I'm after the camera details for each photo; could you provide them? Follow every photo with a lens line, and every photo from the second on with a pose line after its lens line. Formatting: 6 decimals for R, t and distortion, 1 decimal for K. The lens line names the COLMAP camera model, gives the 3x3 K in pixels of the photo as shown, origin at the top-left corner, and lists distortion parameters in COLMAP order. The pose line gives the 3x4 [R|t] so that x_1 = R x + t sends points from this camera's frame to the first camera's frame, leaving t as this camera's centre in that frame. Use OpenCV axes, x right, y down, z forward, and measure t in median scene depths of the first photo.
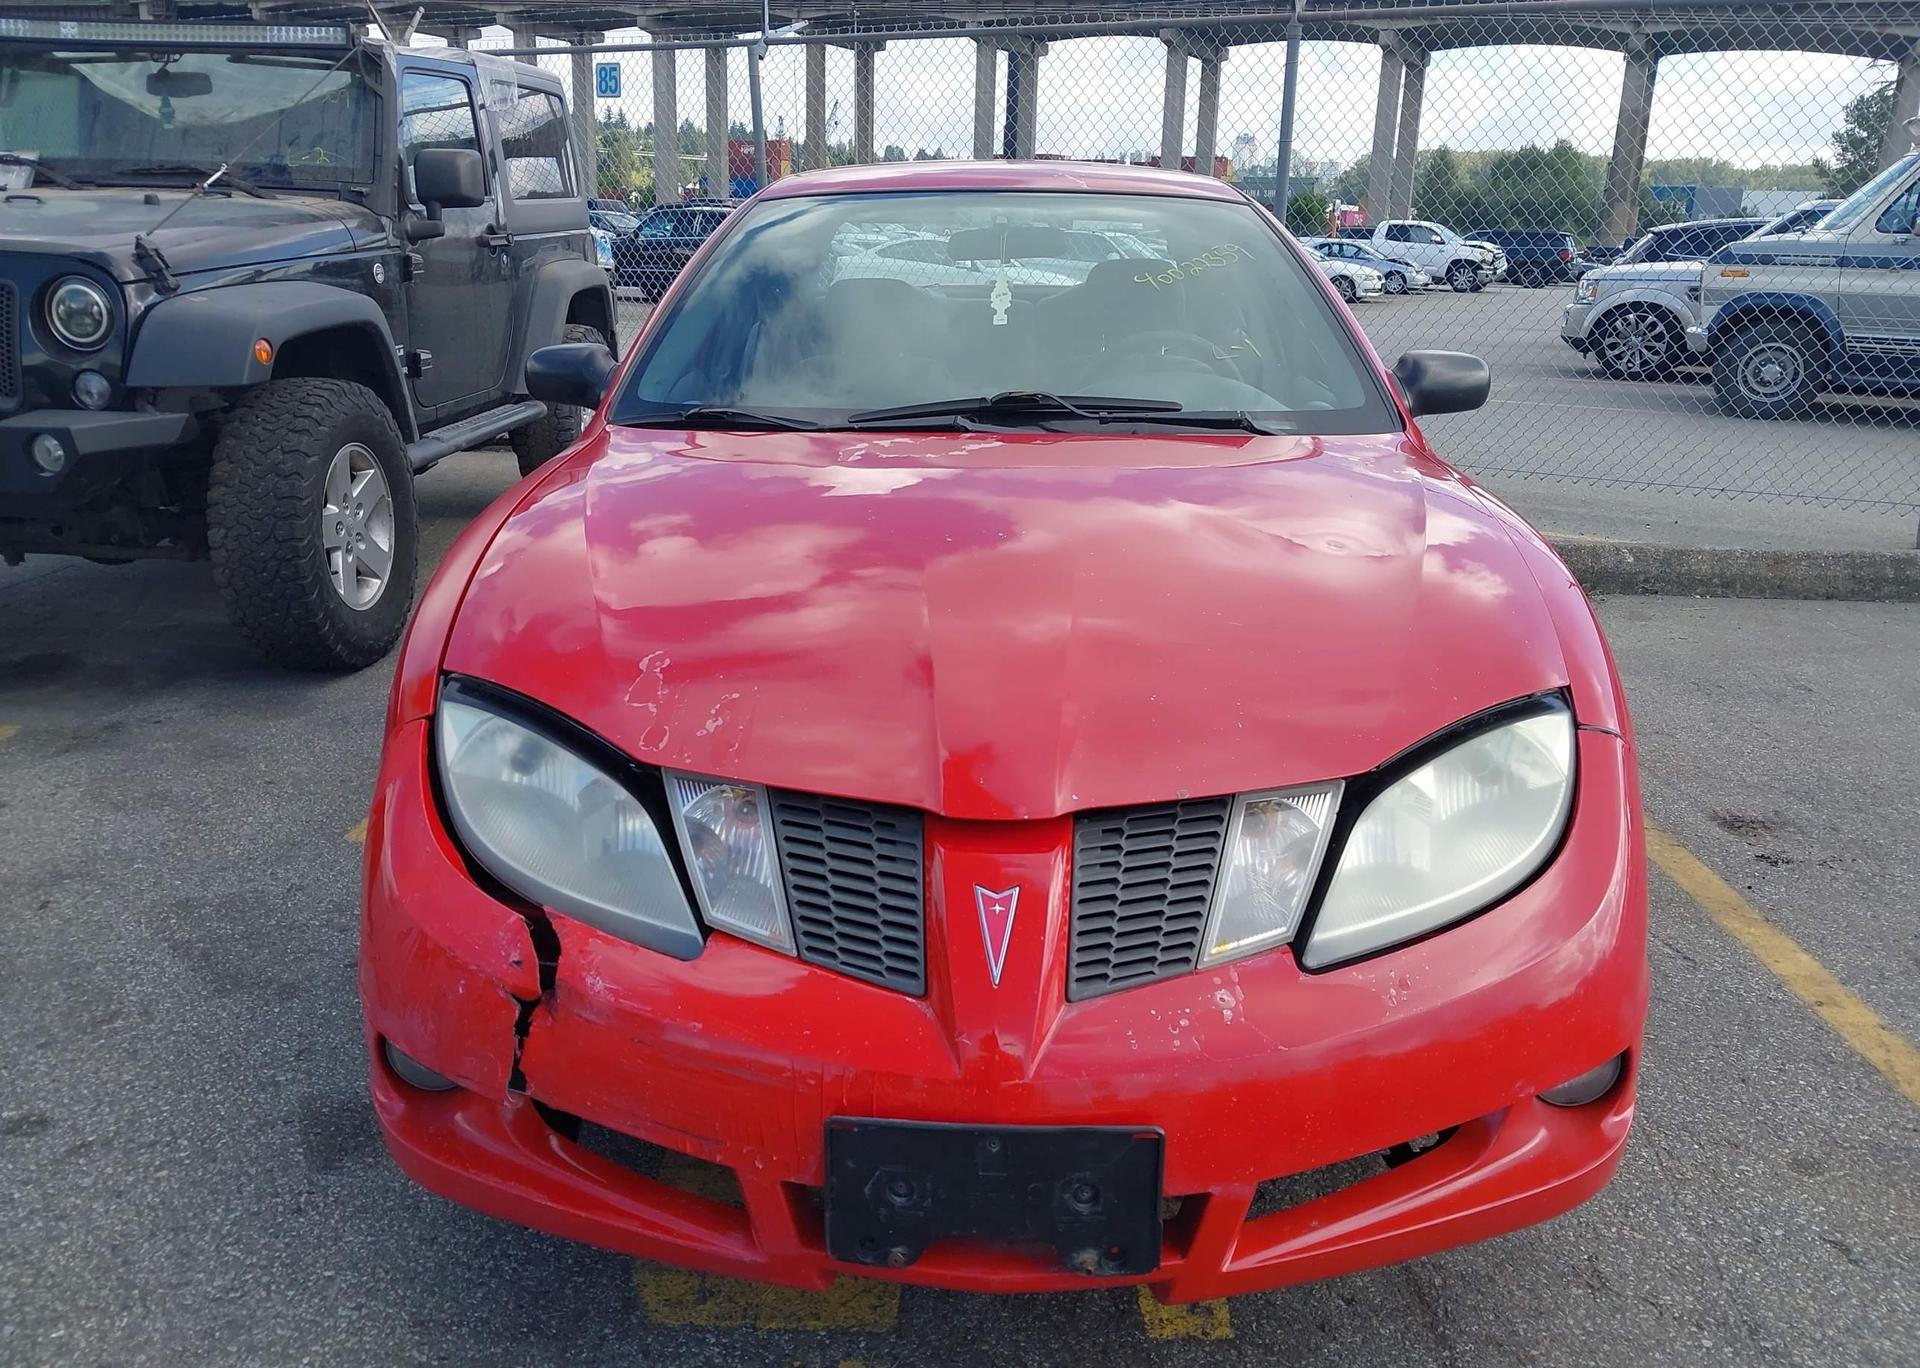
lens RADIAL K [[1548.9, 0, 967.4], [0, 1548.9, 693.0], [0, 0, 1]] dist [0.003454, -0.007535]
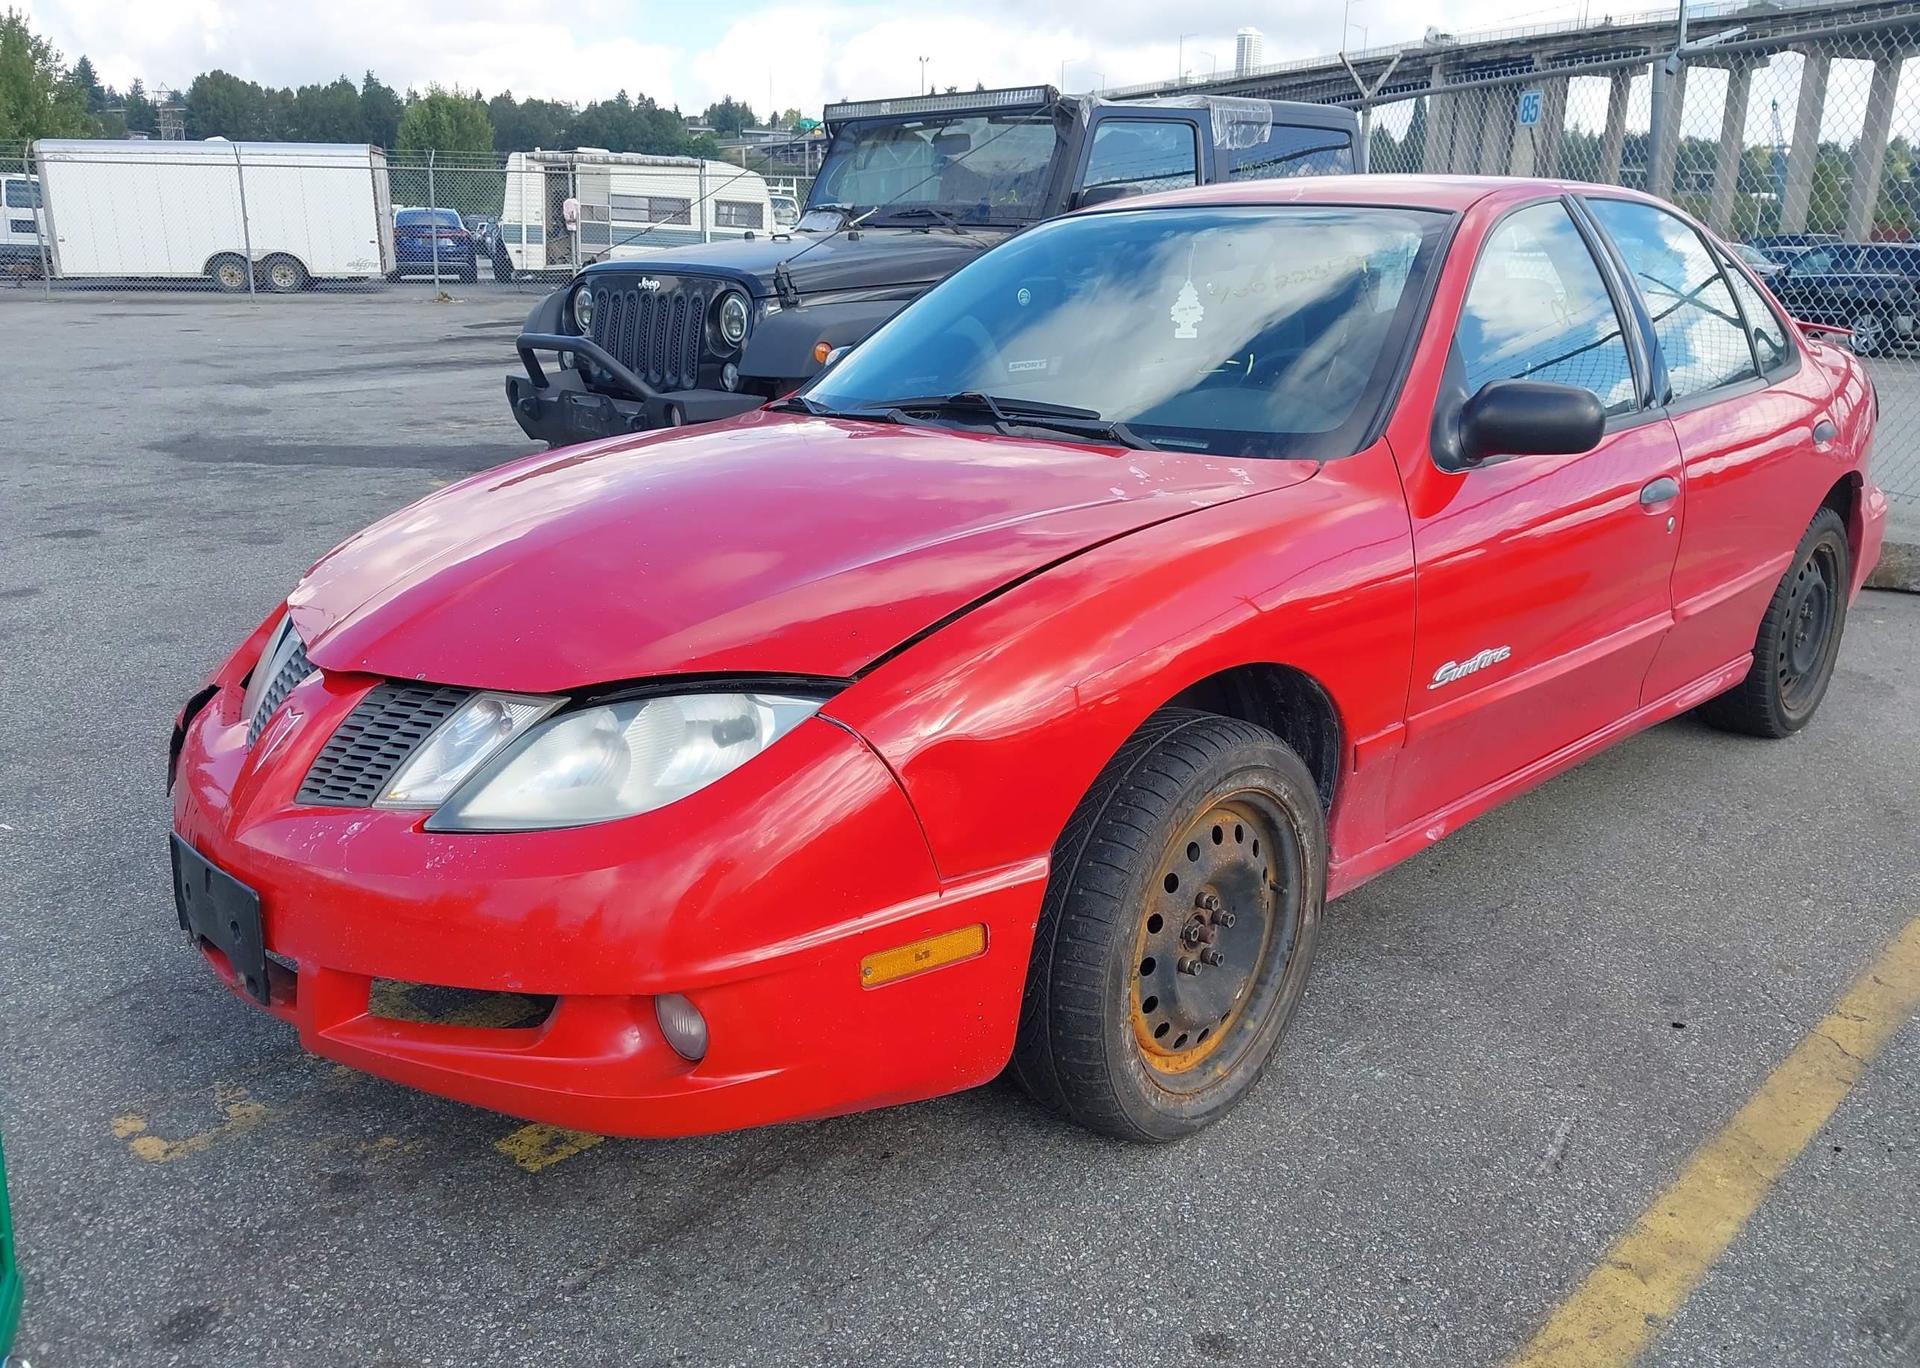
lens RADIAL K [[1548.9, 0, 921.3], [0, 1548.9, 695.4], [0, 0, 1]] dist [0.003454, -0.007535]
pose [[0.712743, 0.179993, -0.677938, 0.516800], [-0.195715, 0.979162, 0.054205, -0.027281], [0.673568, 0.094048, 0.733118, 0.141130]]
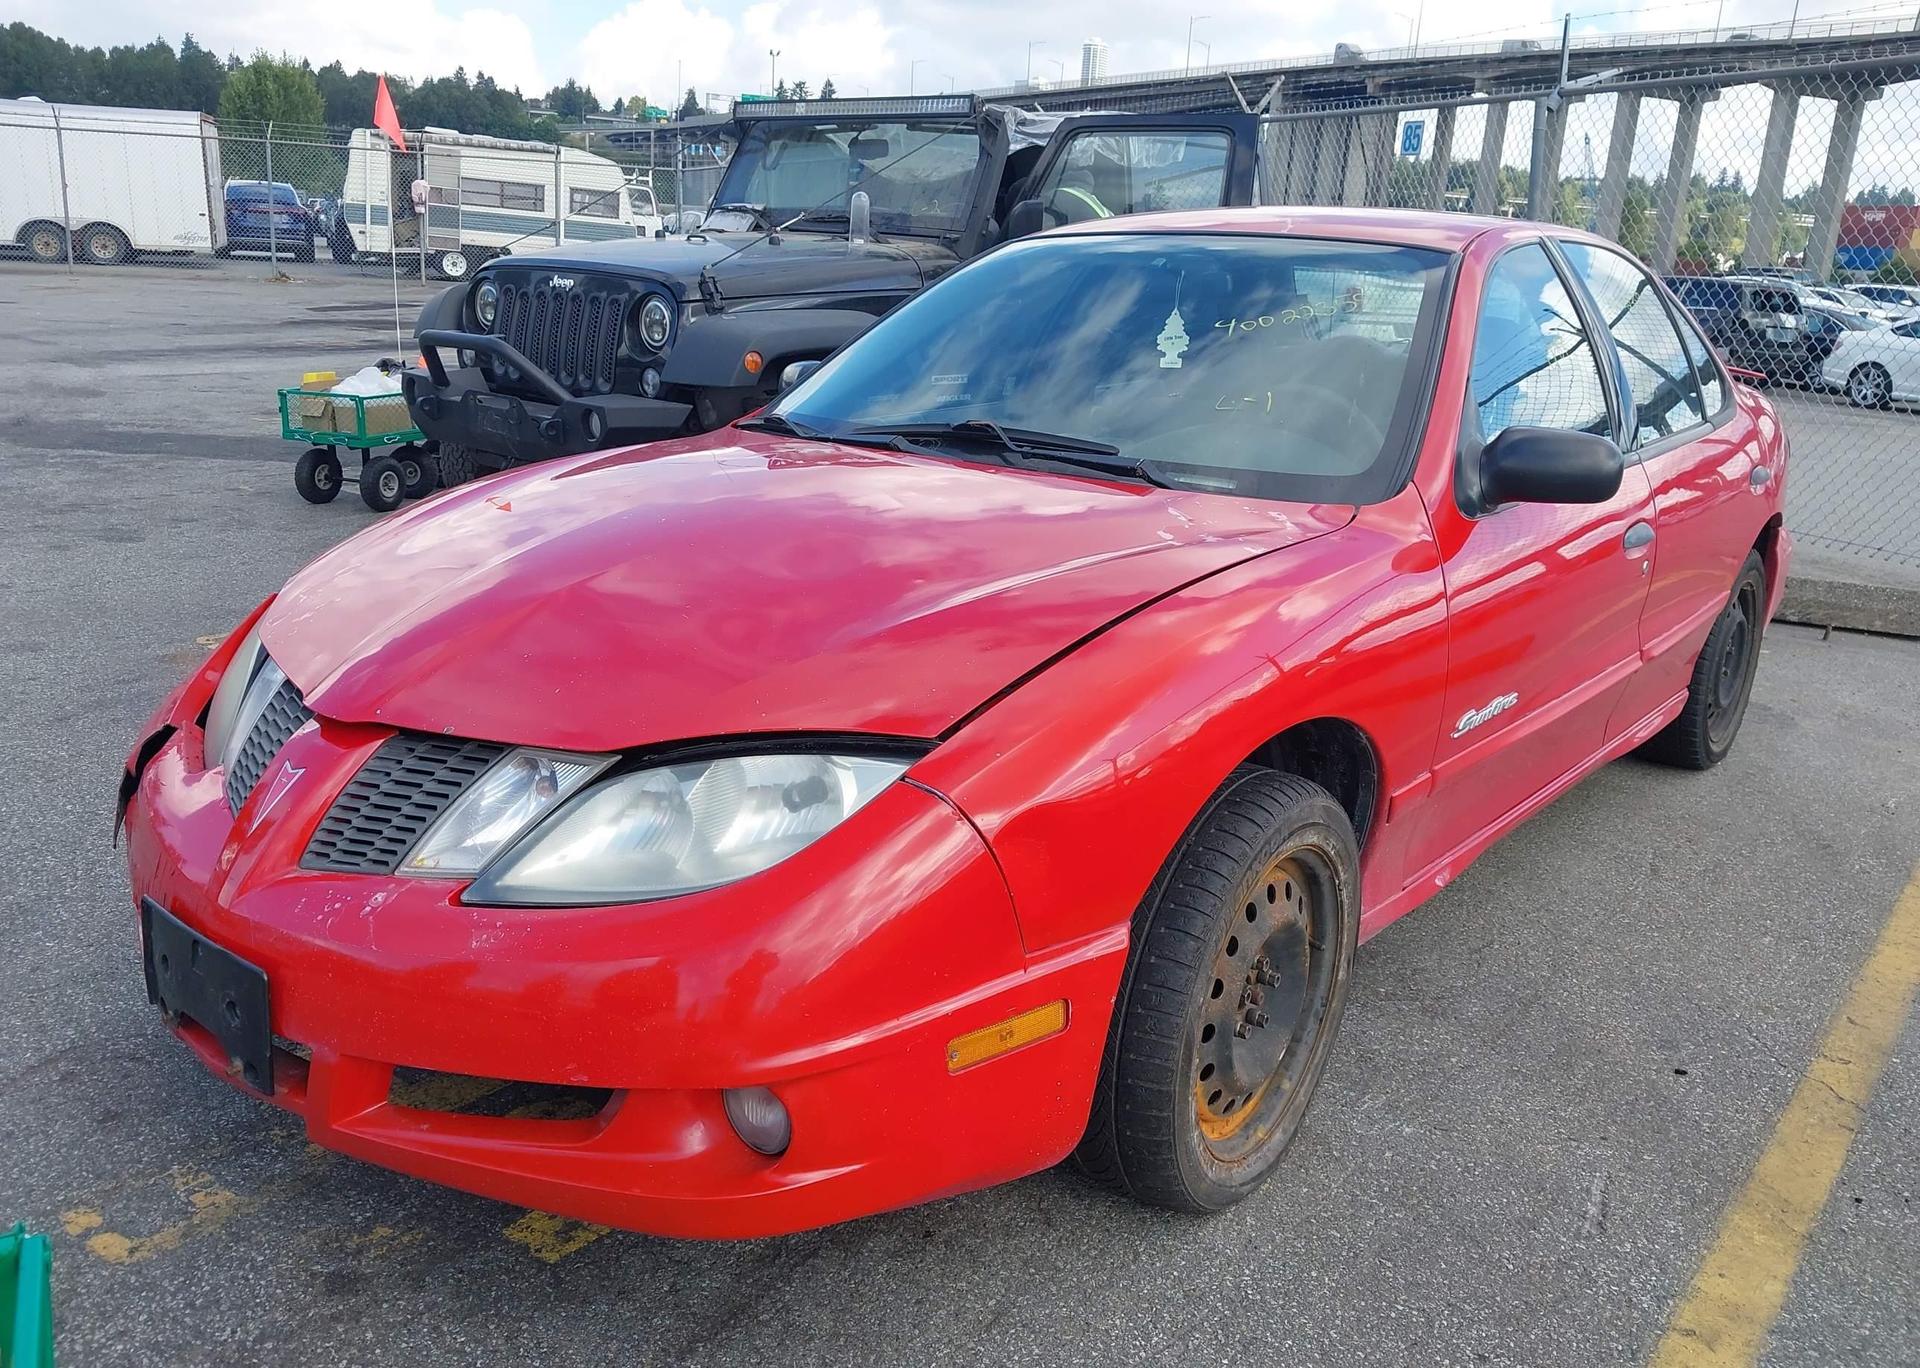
lens RADIAL K [[1548.9, 0, 927.1], [0, 1548.9, 699.5], [0, 0, 1]] dist [0.003454, -0.007535]
pose [[0.779029, 0.189600, -0.597633, 0.440208], [-0.209926, 0.977042, 0.036325, -0.029380], [0.590800, 0.097161, 0.800946, 0.116052]]
